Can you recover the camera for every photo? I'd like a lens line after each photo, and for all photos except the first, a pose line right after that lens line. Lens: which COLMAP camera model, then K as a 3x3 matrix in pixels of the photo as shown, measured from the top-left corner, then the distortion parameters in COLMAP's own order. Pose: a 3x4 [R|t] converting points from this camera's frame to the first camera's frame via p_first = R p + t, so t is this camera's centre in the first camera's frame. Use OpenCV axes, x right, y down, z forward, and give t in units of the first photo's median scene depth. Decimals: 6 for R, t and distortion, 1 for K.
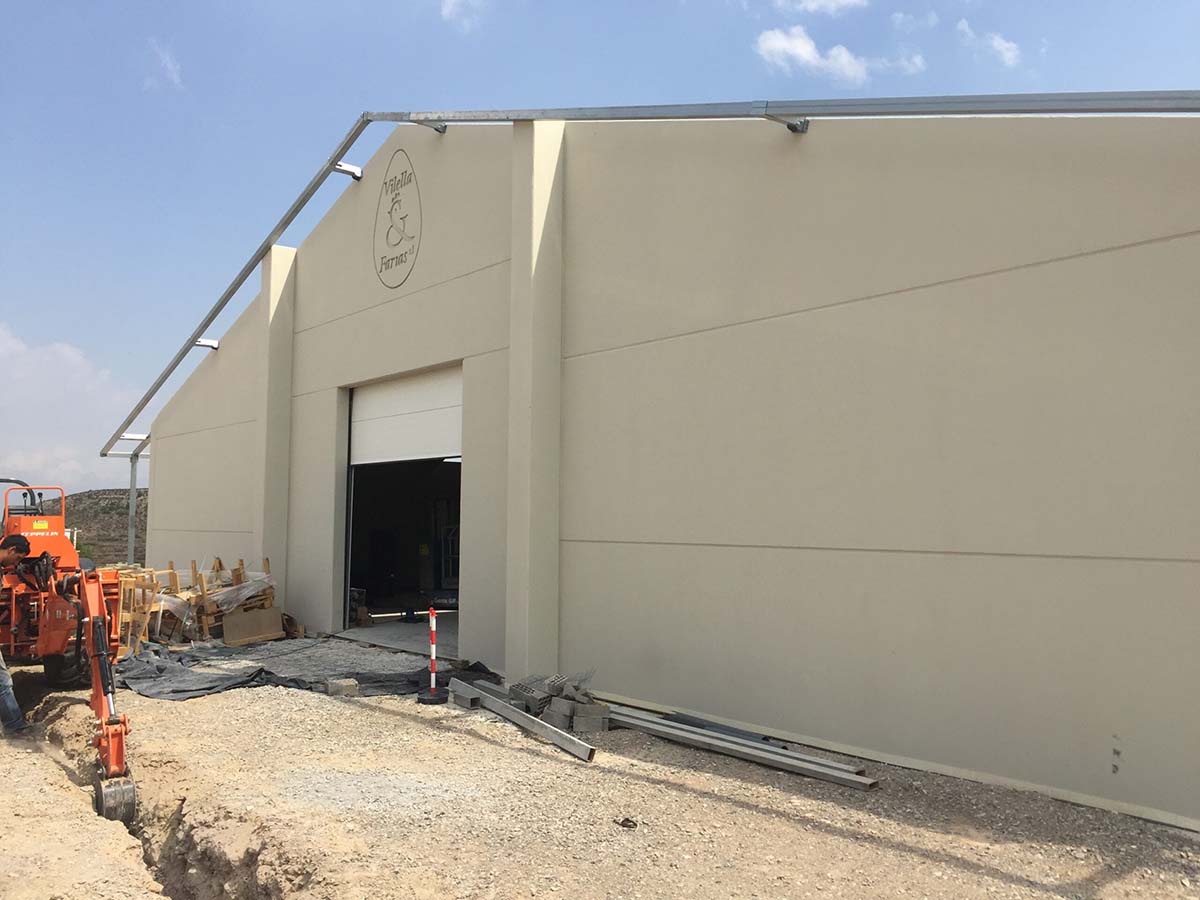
lens RADIAL K [[1029.1, 0, 605.9], [0, 1029.1, 451.0], [0, 0, 1]] dist [0.089232, -0.137029]
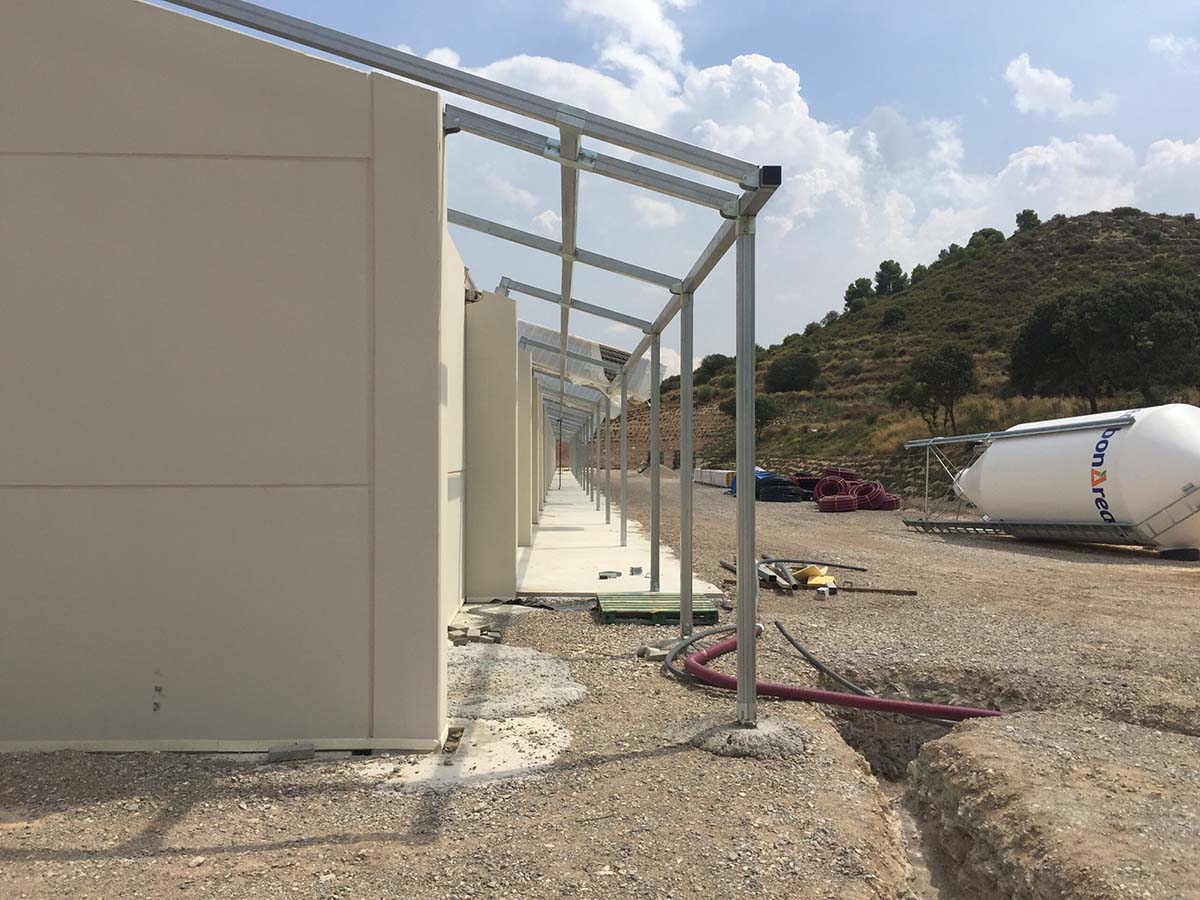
lens RADIAL K [[1032.8, 0, 608.3], [0, 1032.8, 451.8], [0, 0, 1]] dist [0.095125, -0.144884]
pose [[0.595634, 0.001359, 0.803255, -0.015918], [-0.050871, 0.998055, 0.036033, 0.007615], [-0.801643, -0.062325, 0.594545, 0.051956]]
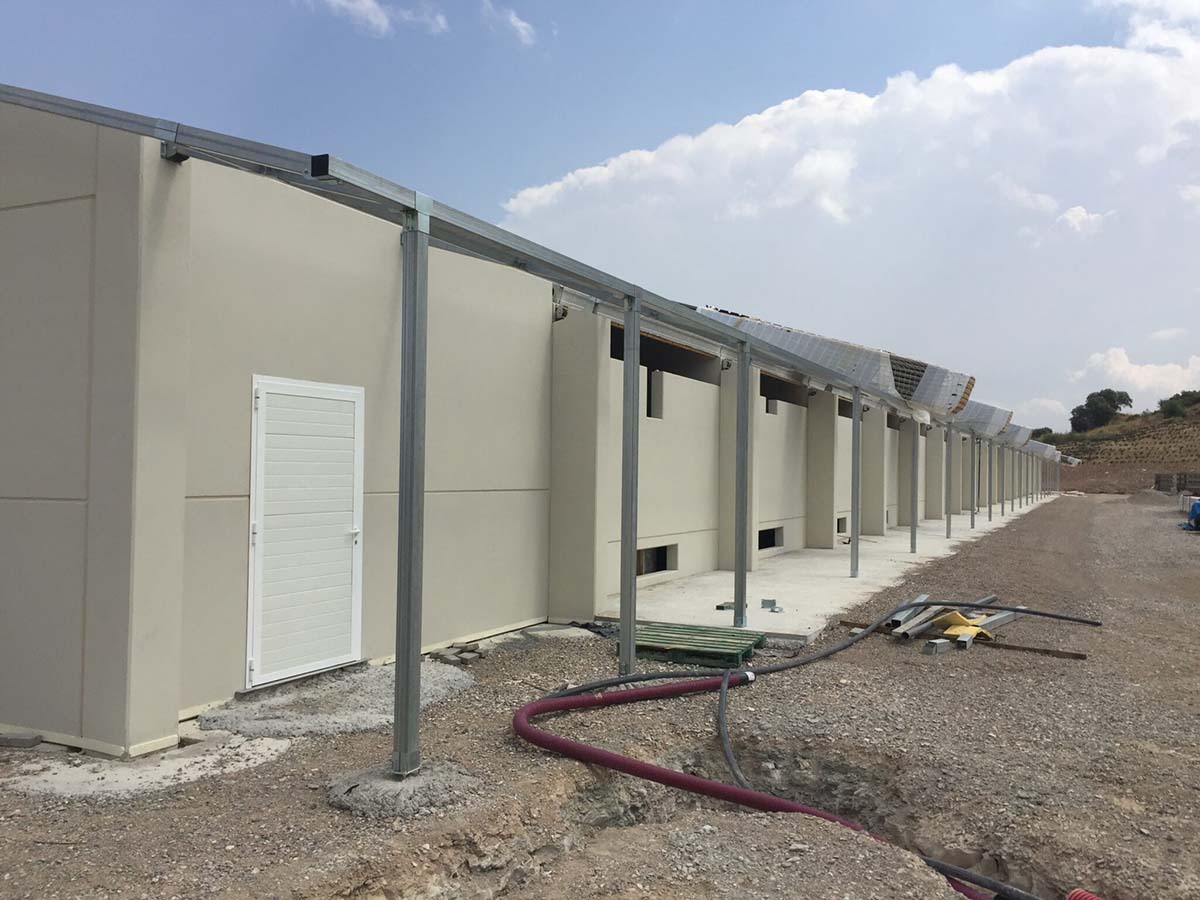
lens RADIAL K [[1029.1, 0, 605.9], [0, 1029.1, 451.0], [0, 0, 1]] dist [0.089232, -0.137029]
pose [[0.897701, 0.018090, 0.440233, 0.283371], [-0.038567, 0.998548, 0.037611, -0.005824], [-0.438914, -0.050742, 0.897095, -0.131597]]
